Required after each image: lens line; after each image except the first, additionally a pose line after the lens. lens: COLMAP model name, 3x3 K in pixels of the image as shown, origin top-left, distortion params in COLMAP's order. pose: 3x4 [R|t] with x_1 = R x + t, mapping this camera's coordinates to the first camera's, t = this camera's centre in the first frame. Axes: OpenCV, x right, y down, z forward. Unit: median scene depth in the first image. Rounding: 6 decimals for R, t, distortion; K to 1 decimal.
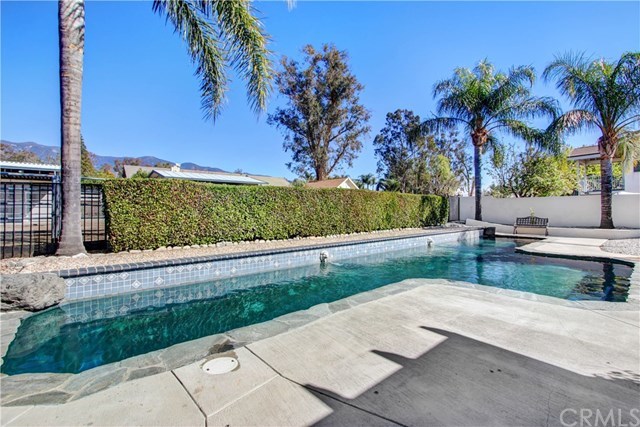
lens RADIAL K [[295.7, 0, 324.0], [0, 295.7, 214.5], [0, 0, 1]] dist [-0.023830, 0.000366]
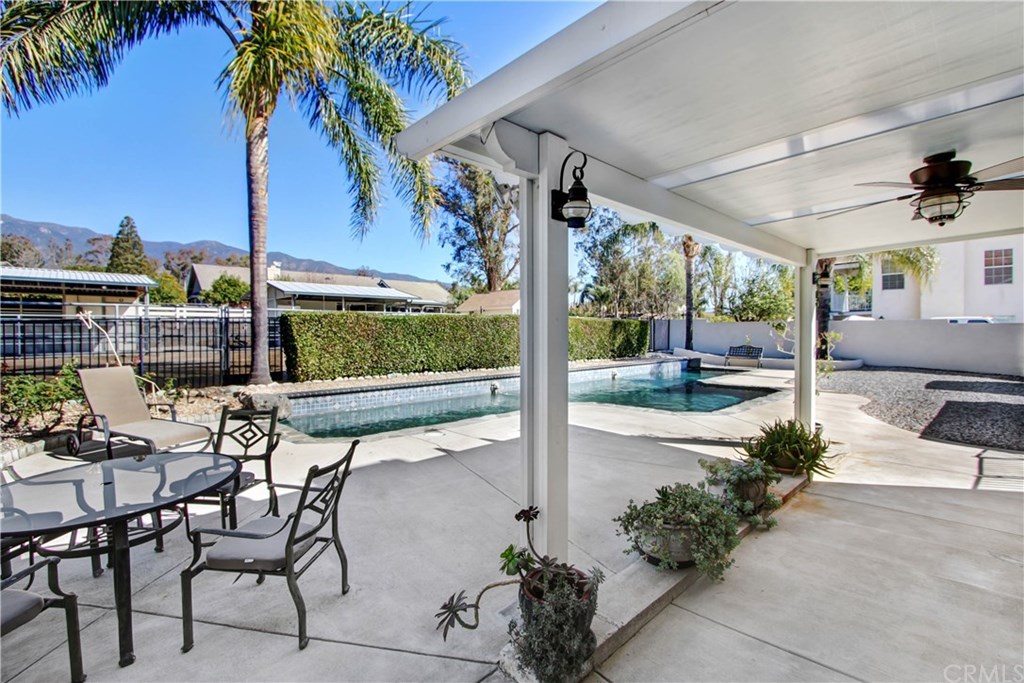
lens RADIAL K [[473.1, 0, 518.4], [0, 473.1, 343.1], [0, 0, 1]] dist [-0.023830, 0.000366]
pose [[0.999277, -0.000618, 0.038016, 0.008189], [0.000225, 0.999946, 0.010342, -0.010922], [-0.038020, -0.010326, 0.999224, -0.258946]]
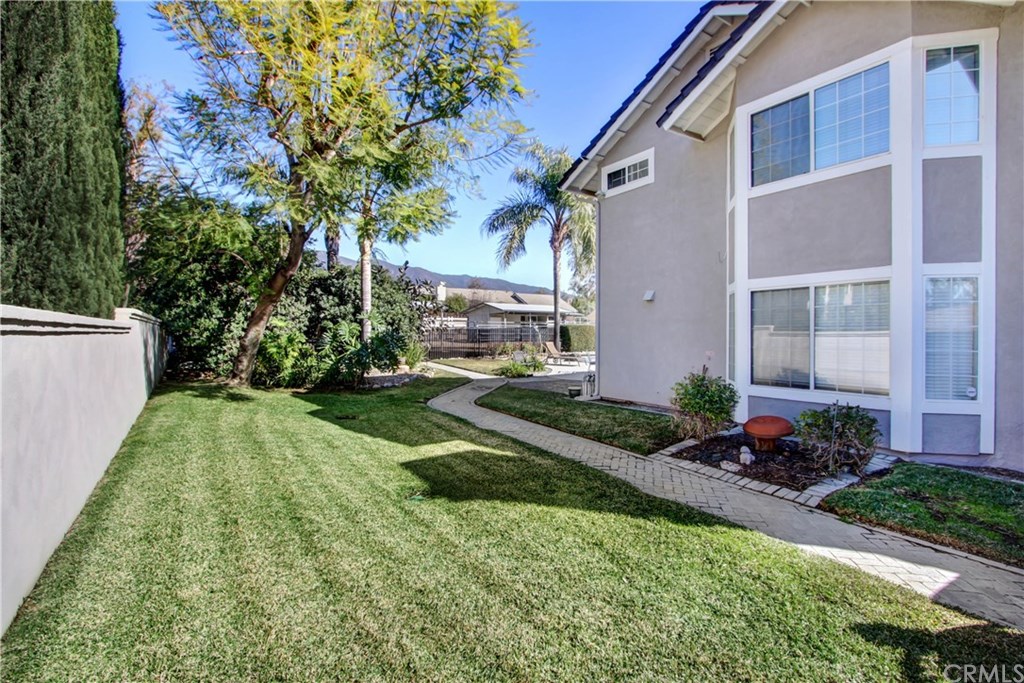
lens RADIAL K [[464.2, 0, 512.0], [0, 464.2, 341.5], [0, 0, 1]] dist [-0.029364, -0.000182]
pose [[0.985351, 0.017082, -0.169682, -0.180780], [-0.017207, 0.999852, 0.000734, 0.011524], [0.169670, 0.002197, 0.985499, -1.228647]]
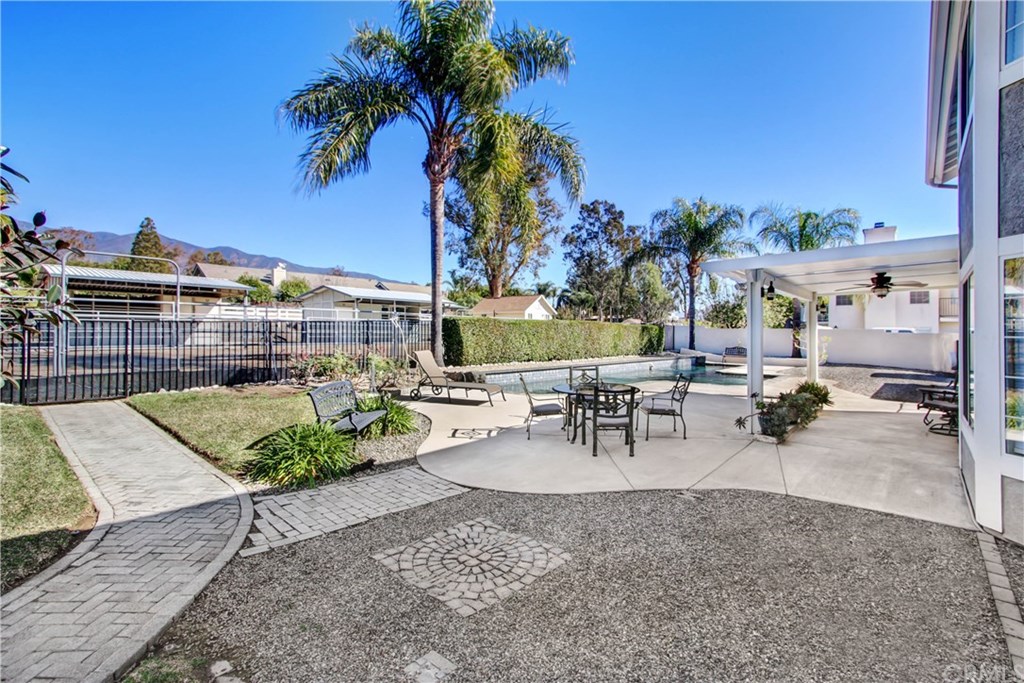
lens RADIAL K [[464.2, 0, 512.0], [0, 464.2, 341.5], [0, 0, 1]] dist [-0.029364, -0.000182]
pose [[0.995013, 0.014823, 0.098634, -0.244892], [-0.015306, 0.999874, 0.004144, -0.005203], [-0.098560, -0.005633, 0.995115, -0.514066]]
